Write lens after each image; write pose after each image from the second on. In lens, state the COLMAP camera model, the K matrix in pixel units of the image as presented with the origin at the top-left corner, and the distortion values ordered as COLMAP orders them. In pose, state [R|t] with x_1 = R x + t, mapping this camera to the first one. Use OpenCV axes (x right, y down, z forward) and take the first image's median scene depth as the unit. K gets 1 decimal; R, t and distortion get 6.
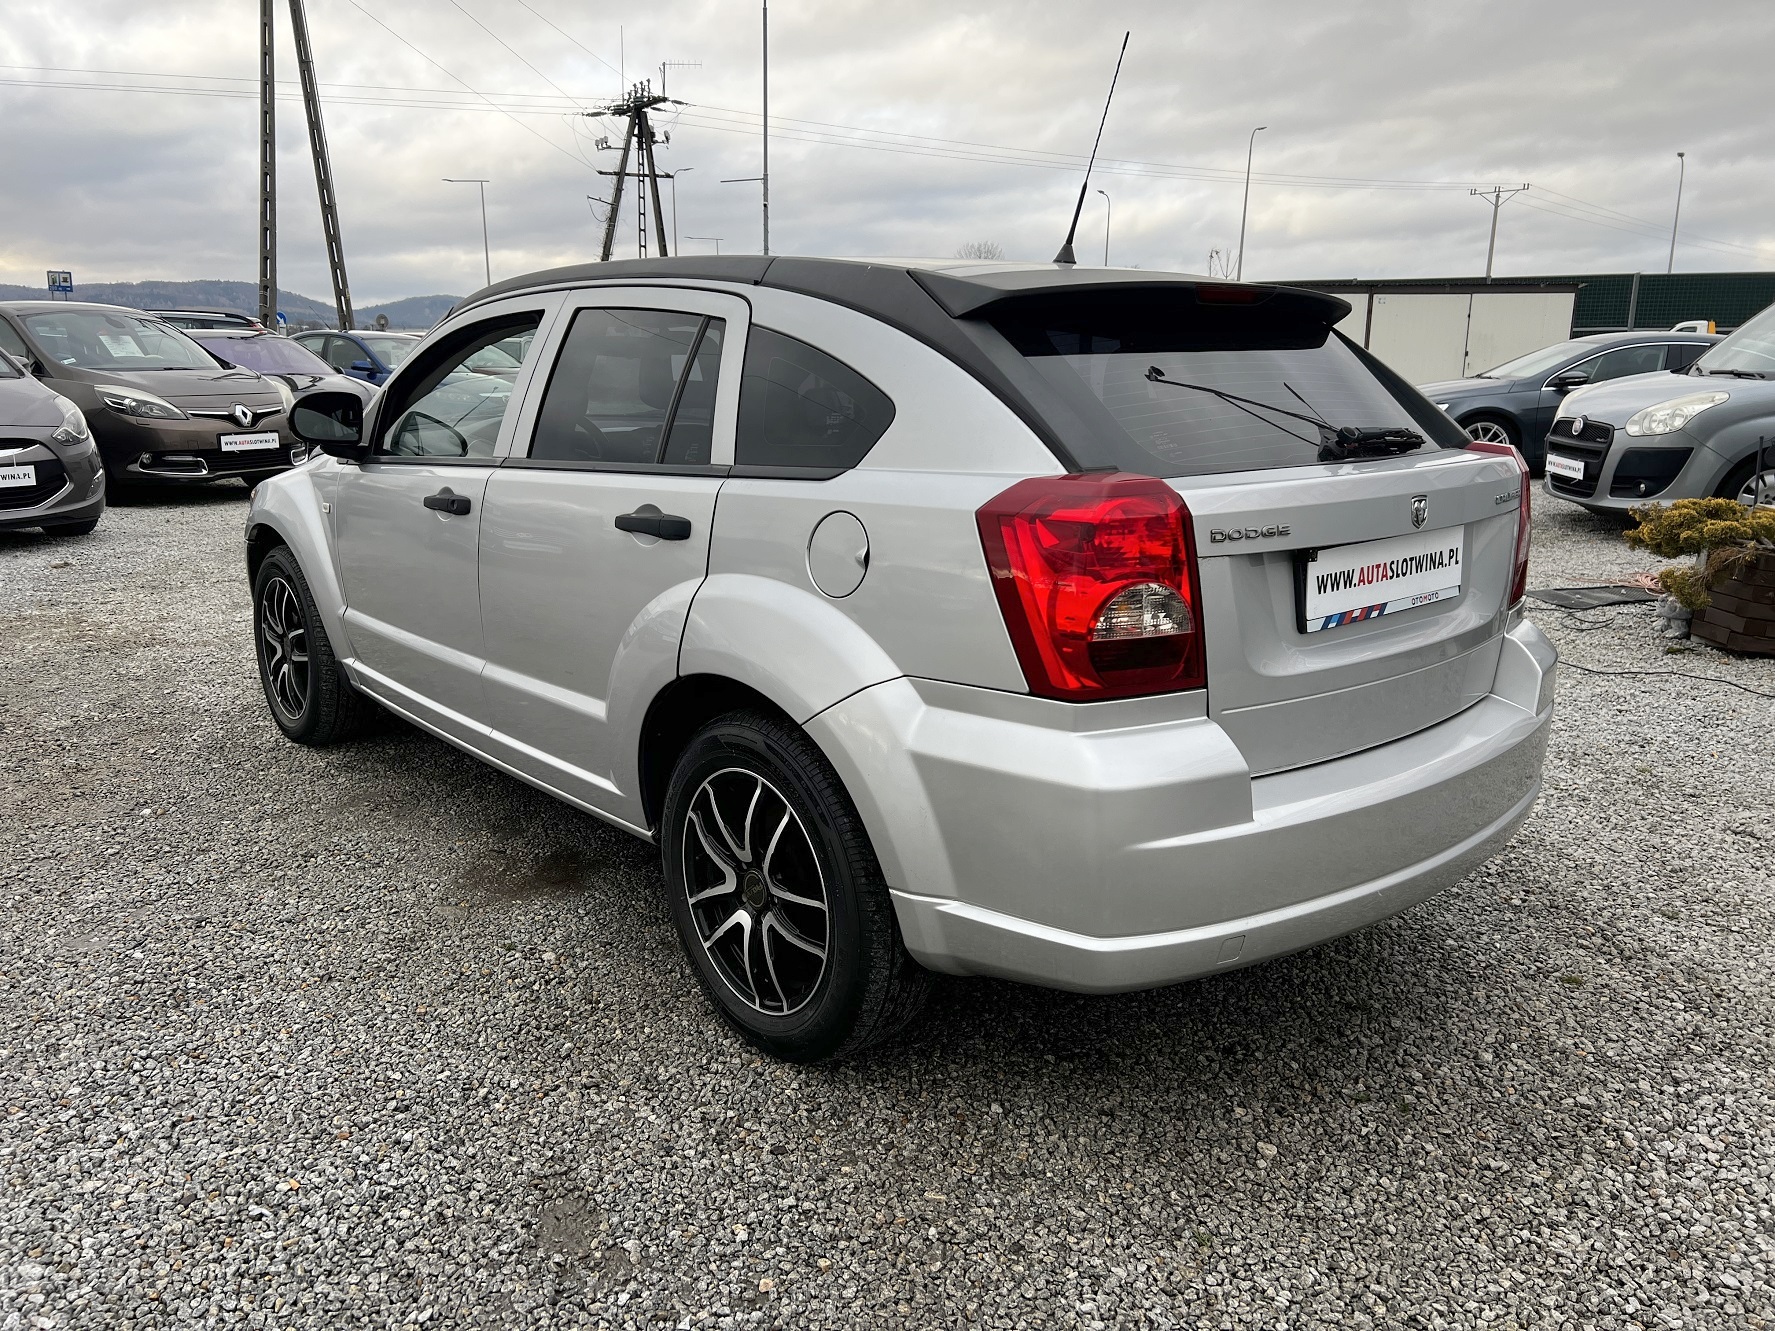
lens RADIAL K [[1345.6, 0, 871.1], [0, 1345.6, 665.5], [0, 0, 1]] dist [0.044356, -0.043978]
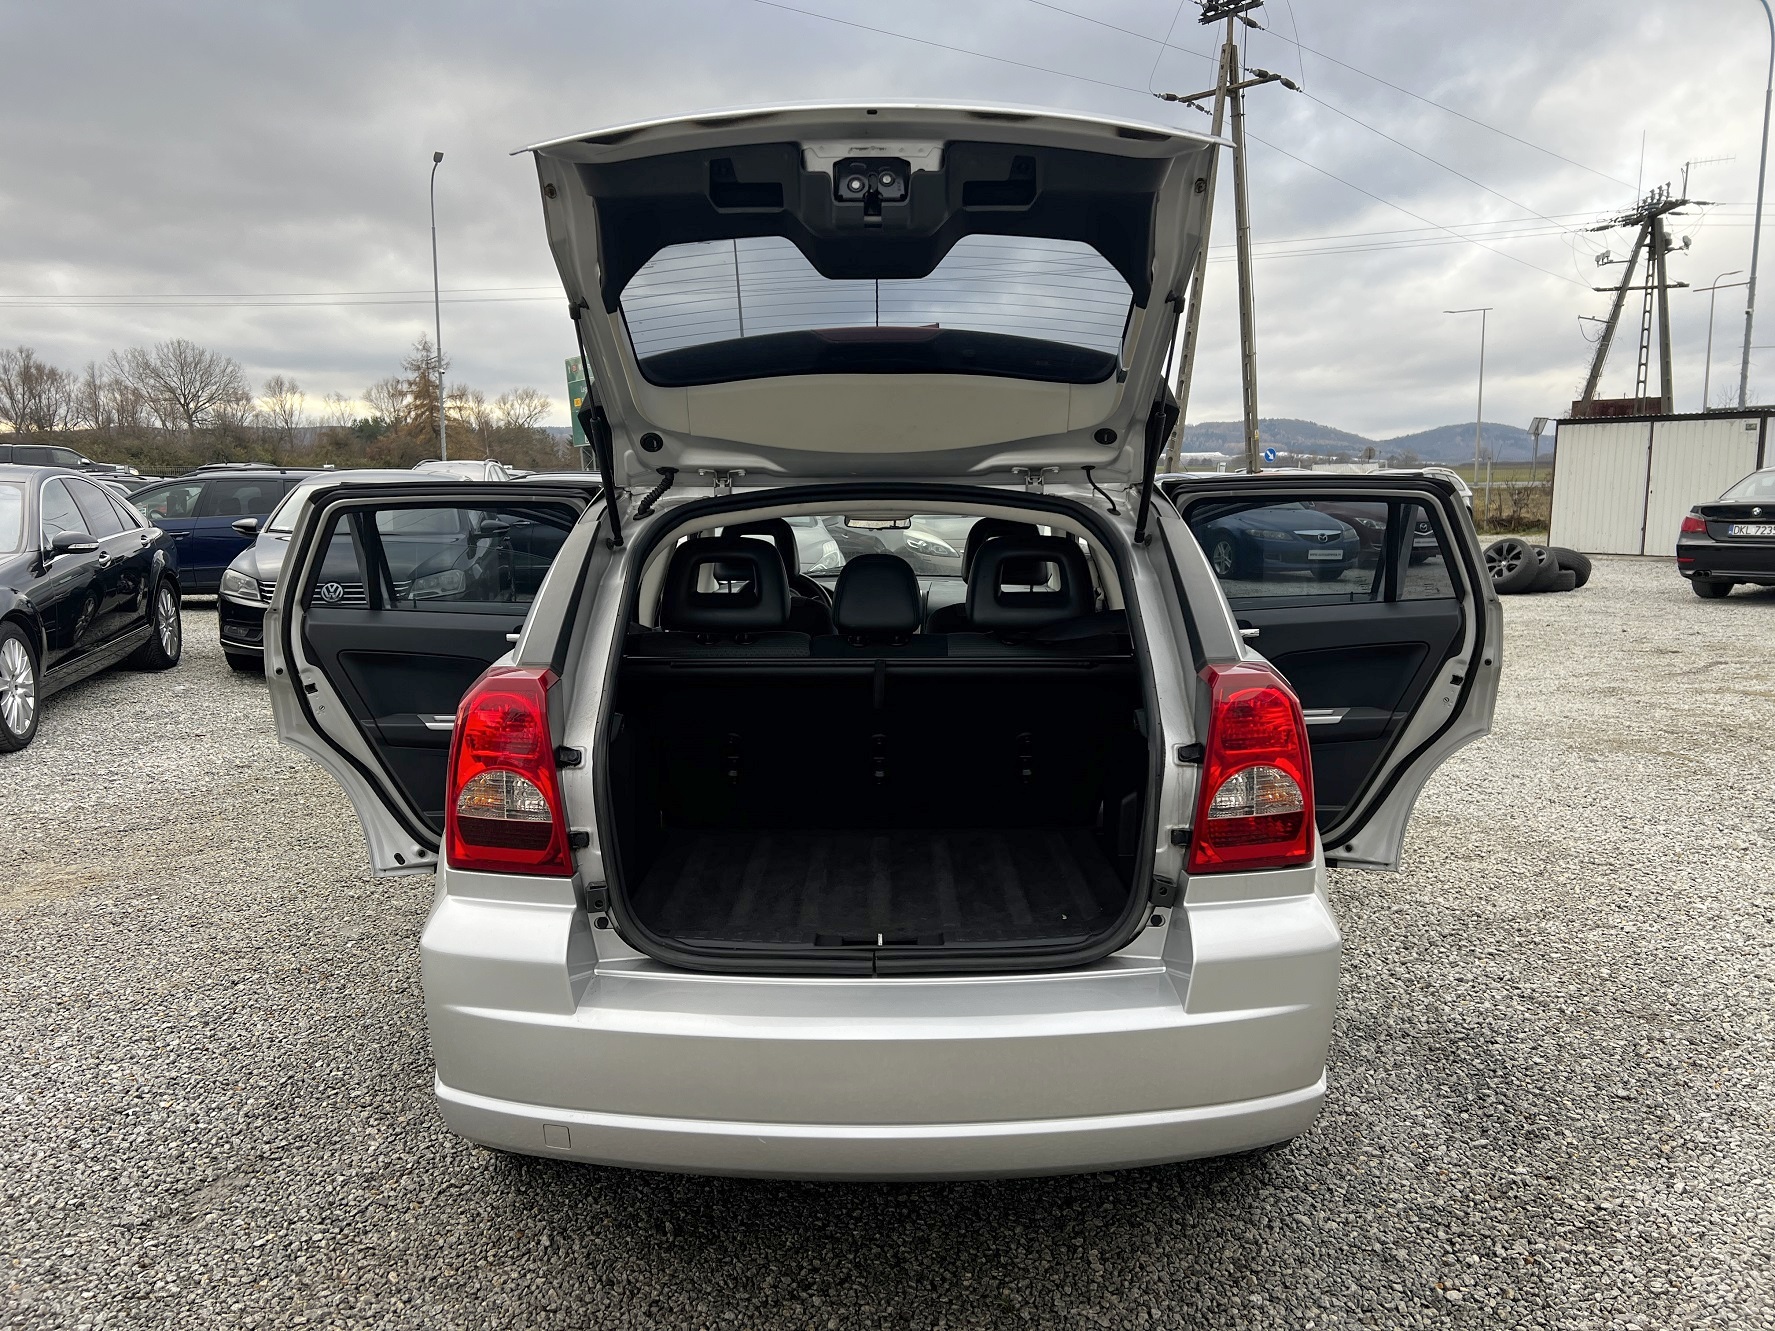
lens RADIAL K [[1349.9, 0, 881.6], [0, 1349.9, 675.4], [0, 0, 1]] dist [0.047793, -0.044994]
pose [[0.757538, 0.084346, -0.647319, 0.798960], [-0.138851, 0.989745, -0.033530, -0.101242], [0.637853, 0.115281, 0.761482, 0.237600]]
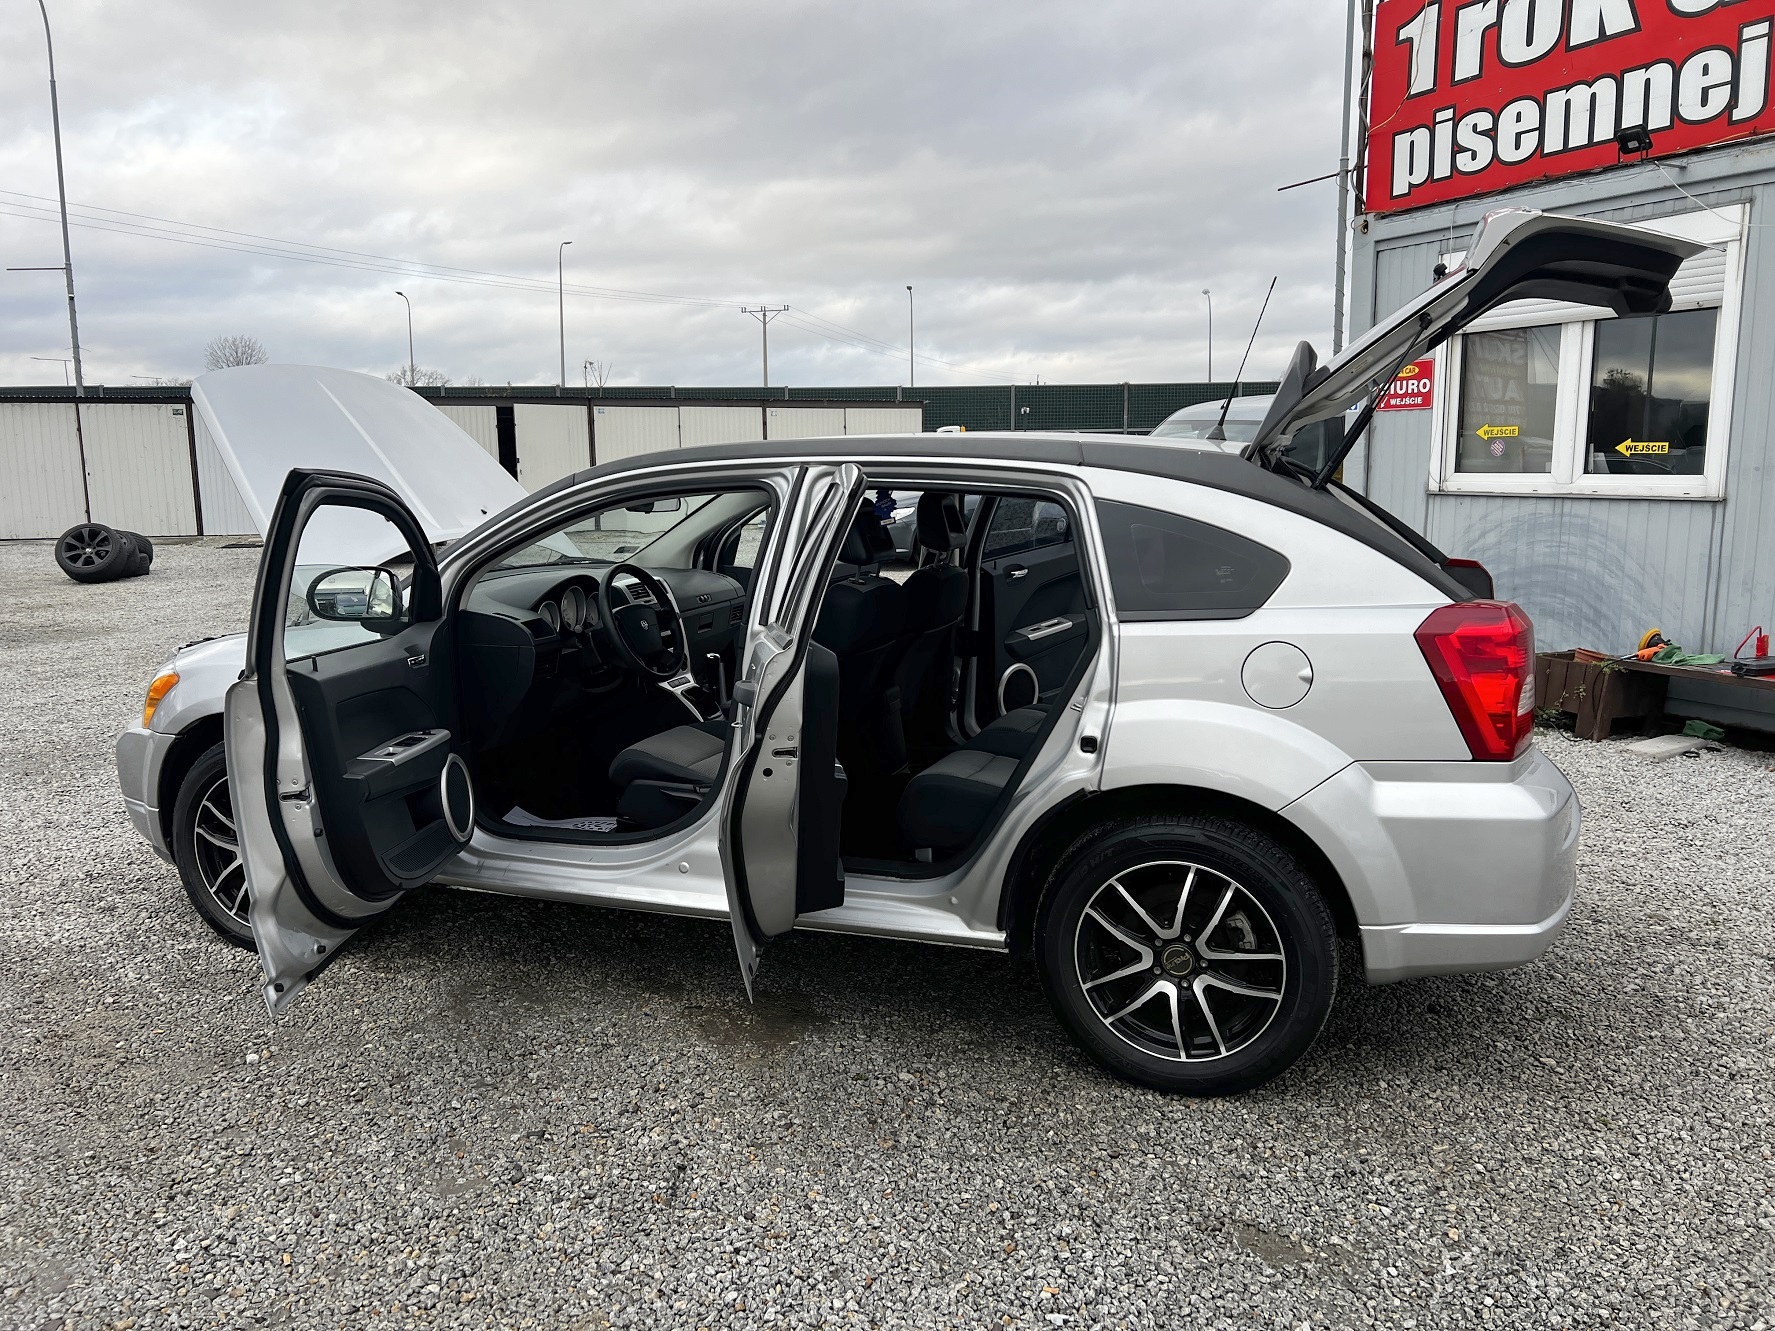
lens RADIAL K [[1347.0, 0, 887.5], [0, 1347.0, 665.5], [0, 0, 1]] dist [0.061957, -0.076196]
pose [[0.863527, -0.093159, 0.495624, -0.838371], [0.127502, 0.991191, -0.035840, -0.080104], [-0.487919, 0.094142, 0.867797, 0.047106]]
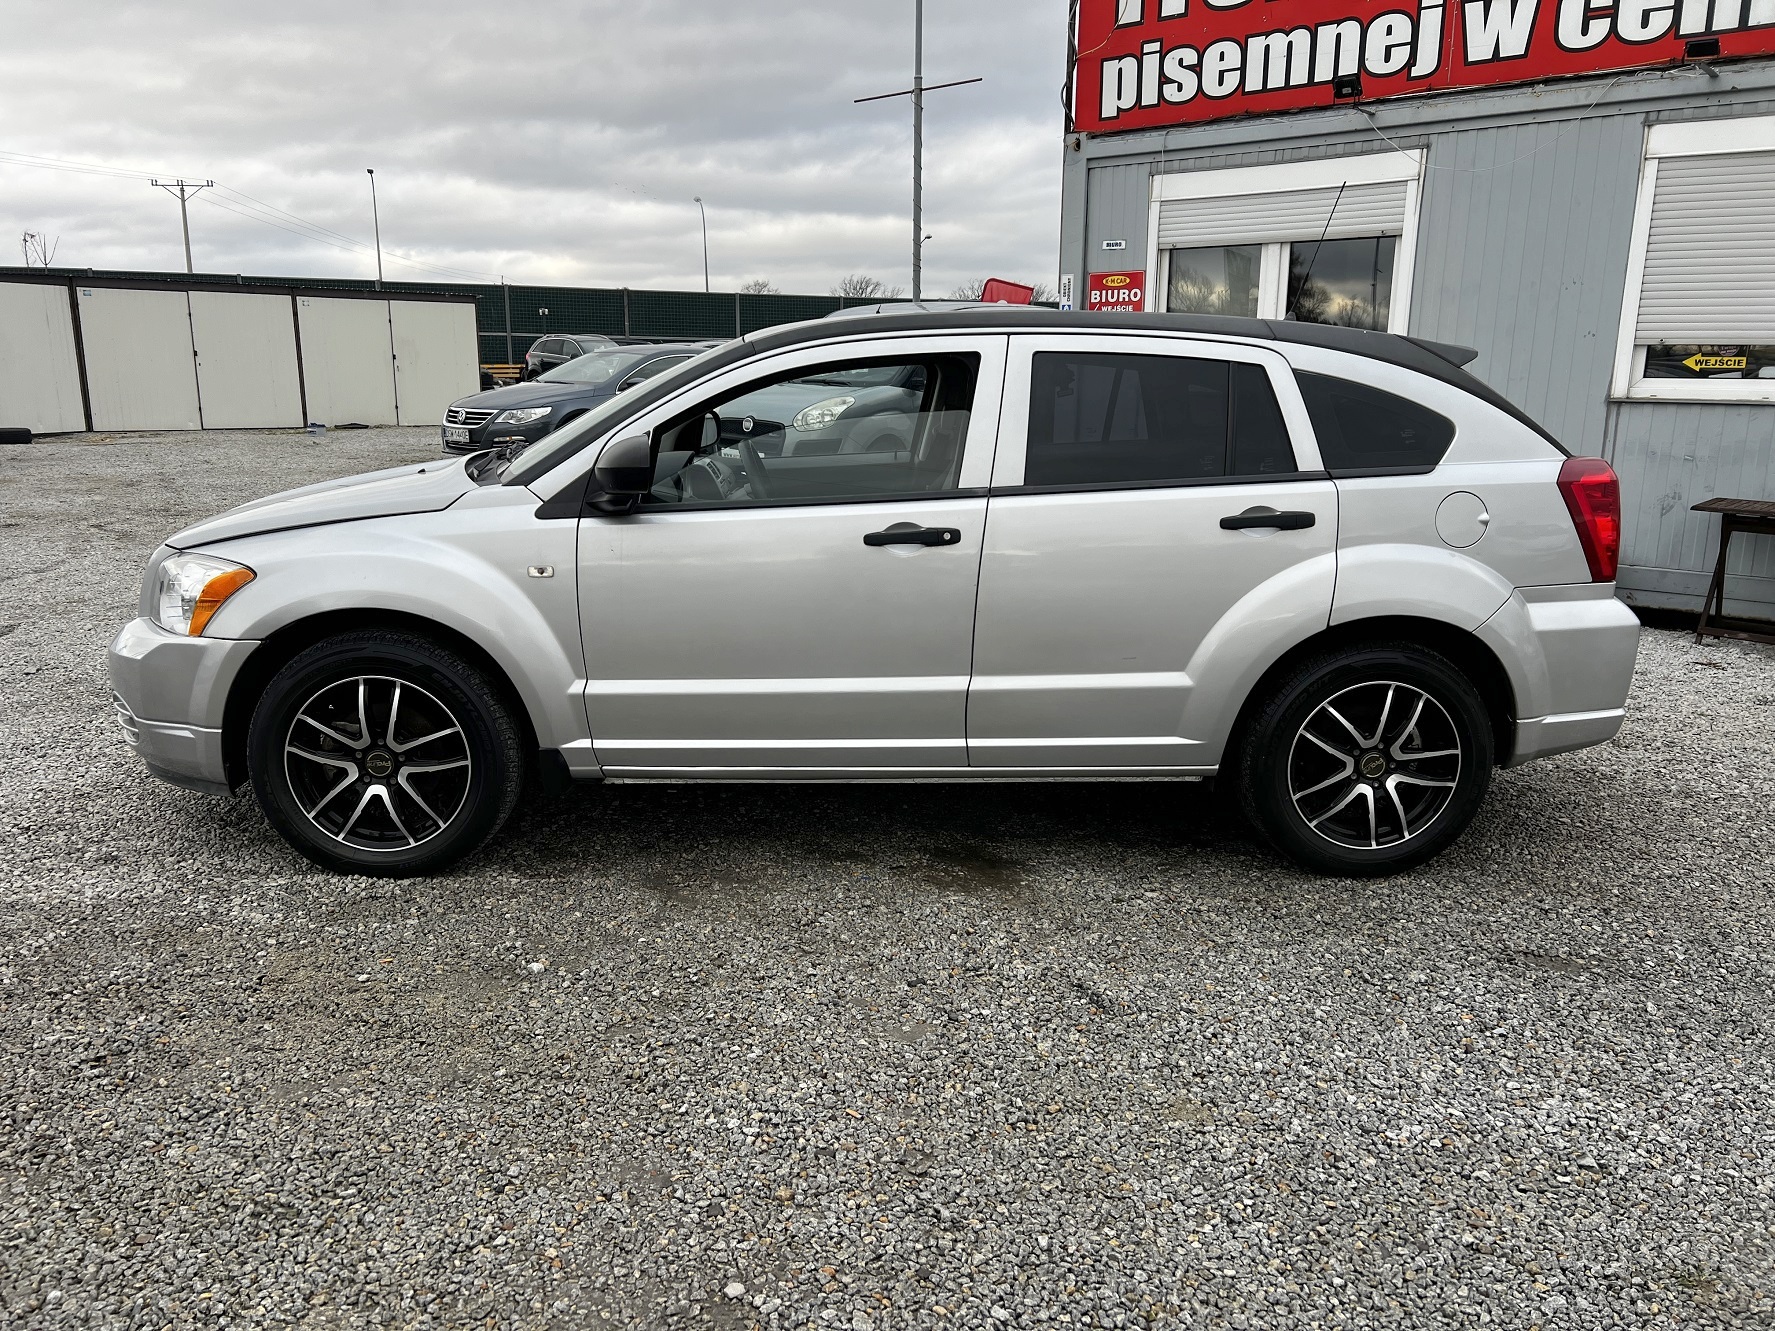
lens RADIAL K [[1349.3, 0, 880.2], [0, 1349.3, 675.7], [0, 0, 1]] dist [0.048814, -0.050795]
pose [[0.606457, -0.180162, 0.774436, -1.423439], [0.172762, 0.980579, 0.092829, -0.143264], [-0.776120, 0.077497, 0.625805, 0.468496]]
